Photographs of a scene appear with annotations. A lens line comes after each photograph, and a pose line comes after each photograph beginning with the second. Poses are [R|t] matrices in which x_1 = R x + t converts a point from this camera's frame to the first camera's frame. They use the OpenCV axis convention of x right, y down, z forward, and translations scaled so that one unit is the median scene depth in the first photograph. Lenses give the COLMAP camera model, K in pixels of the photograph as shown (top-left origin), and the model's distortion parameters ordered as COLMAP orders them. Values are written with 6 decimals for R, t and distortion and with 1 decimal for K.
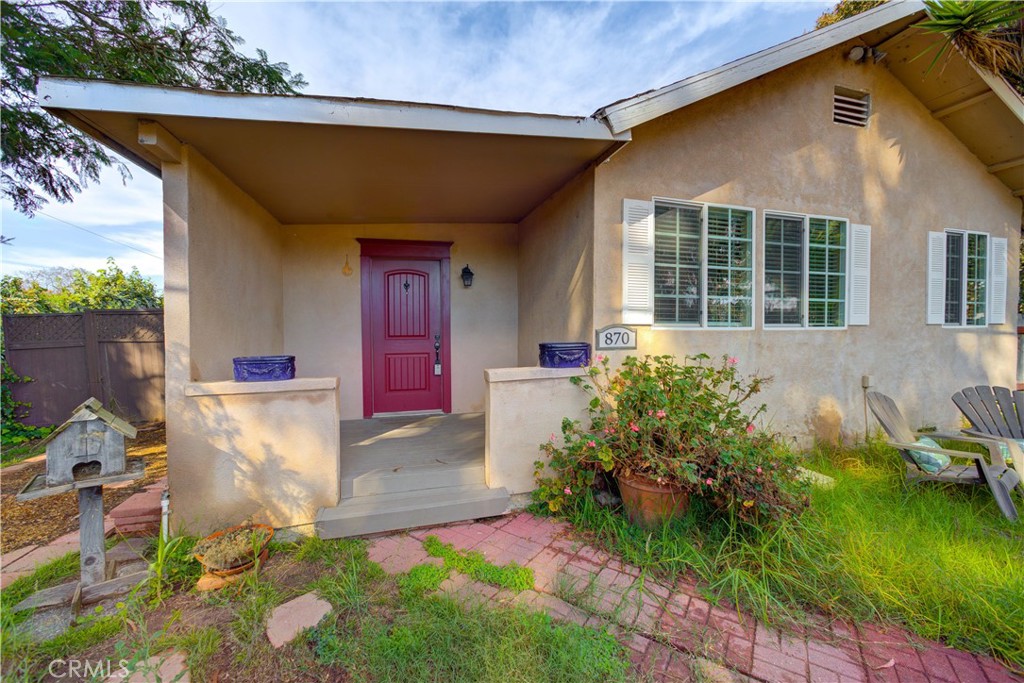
lens RADIAL K [[407.0, 0, 506.6], [0, 407.0, 338.1], [0, 0, 1]] dist [-0.023976, 0.009416]
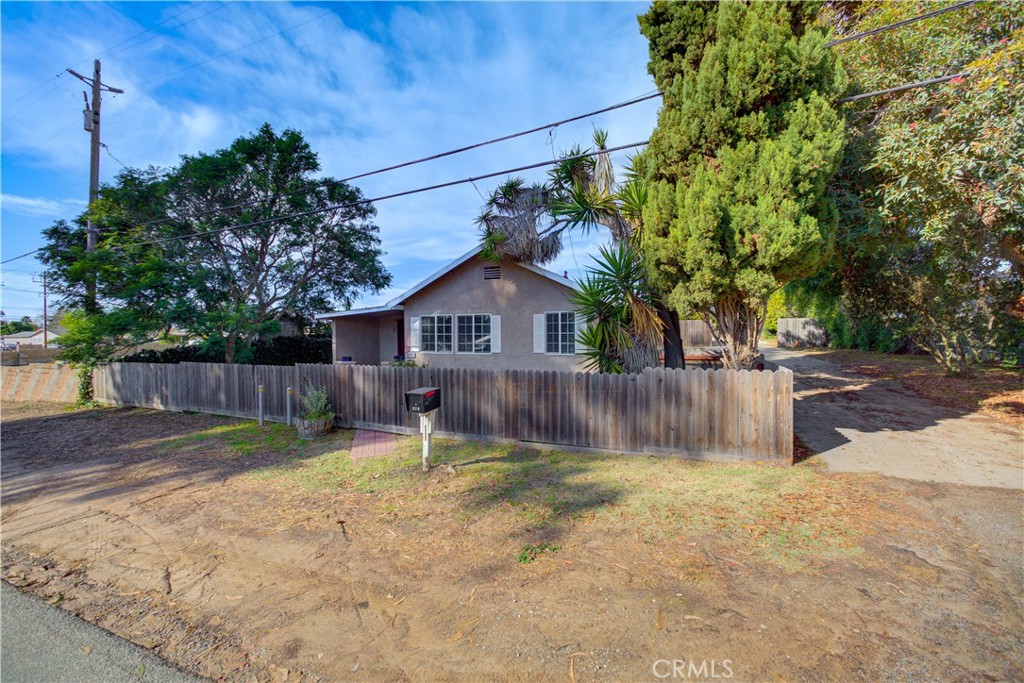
lens RADIAL K [[407.0, 0, 506.6], [0, 407.0, 338.1], [0, 0, 1]] dist [-0.023976, 0.009416]
pose [[0.786321, 0.006739, -0.617781, 2.679125], [-0.011409, 0.999928, -0.003613, -0.121787], [0.617712, 0.009889, 0.786342, -1.134008]]
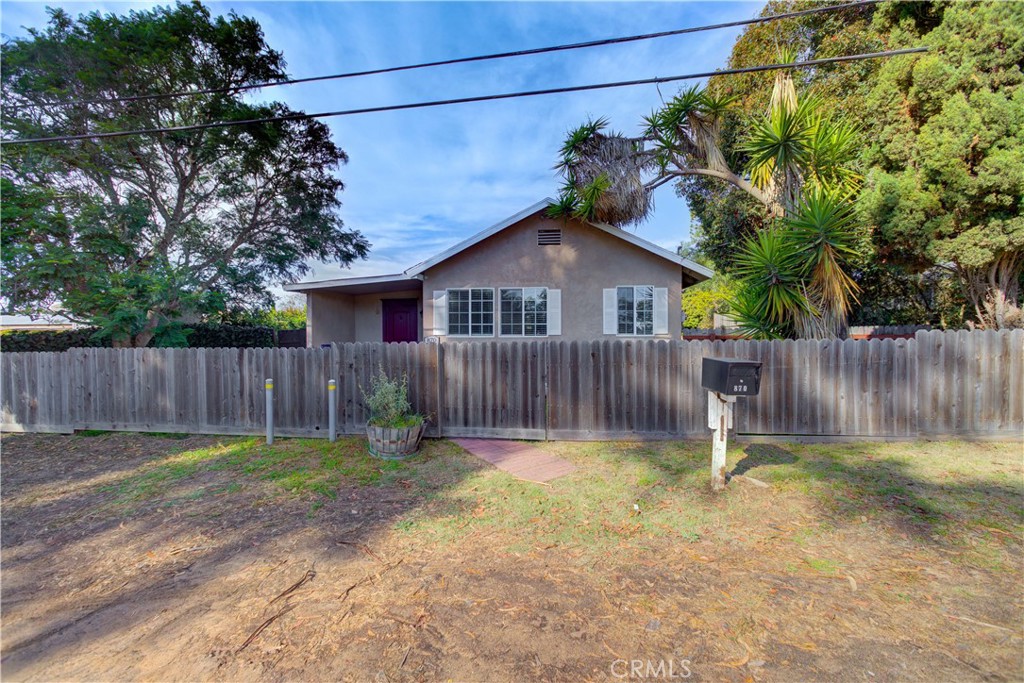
lens RADIAL K [[407.0, 0, 506.6], [0, 407.0, 338.1], [0, 0, 1]] dist [-0.023976, 0.009416]
pose [[0.927835, 0.002245, -0.372983, 1.498345], [-0.008137, 0.999866, -0.014224, 0.021389], [0.372901, 0.016232, 0.927729, -1.194741]]
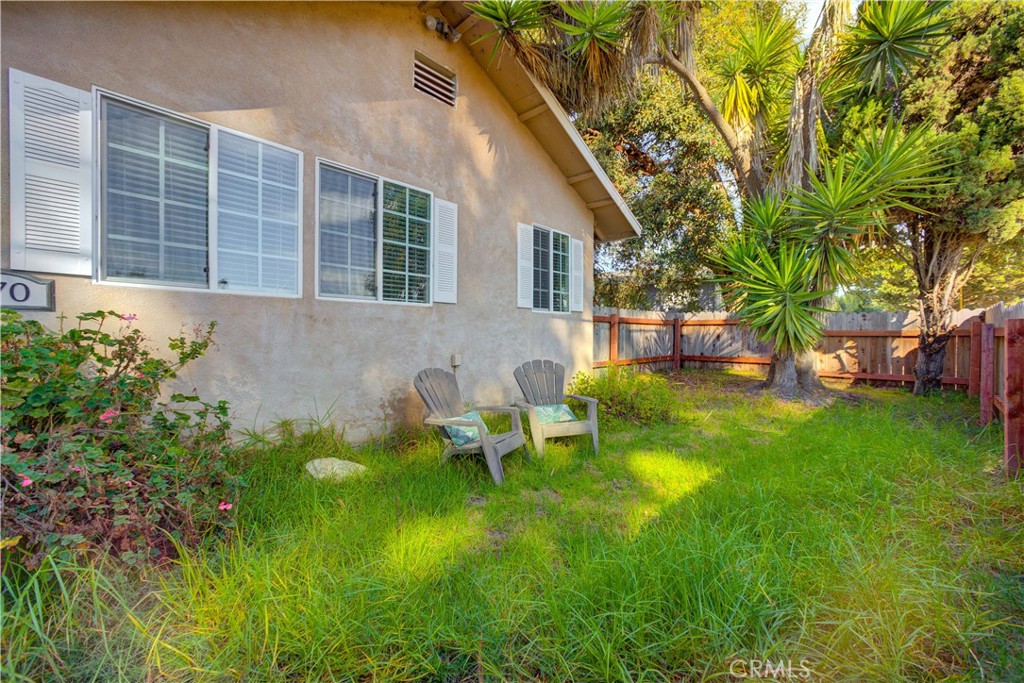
lens RADIAL K [[407.0, 0, 506.6], [0, 407.0, 338.1], [0, 0, 1]] dist [-0.023976, 0.009416]
pose [[0.864596, 0.000522, 0.502468, 0.519473], [0.007179, 0.999885, -0.013392, 0.069621], [-0.502417, 0.015186, 0.864492, 0.071074]]
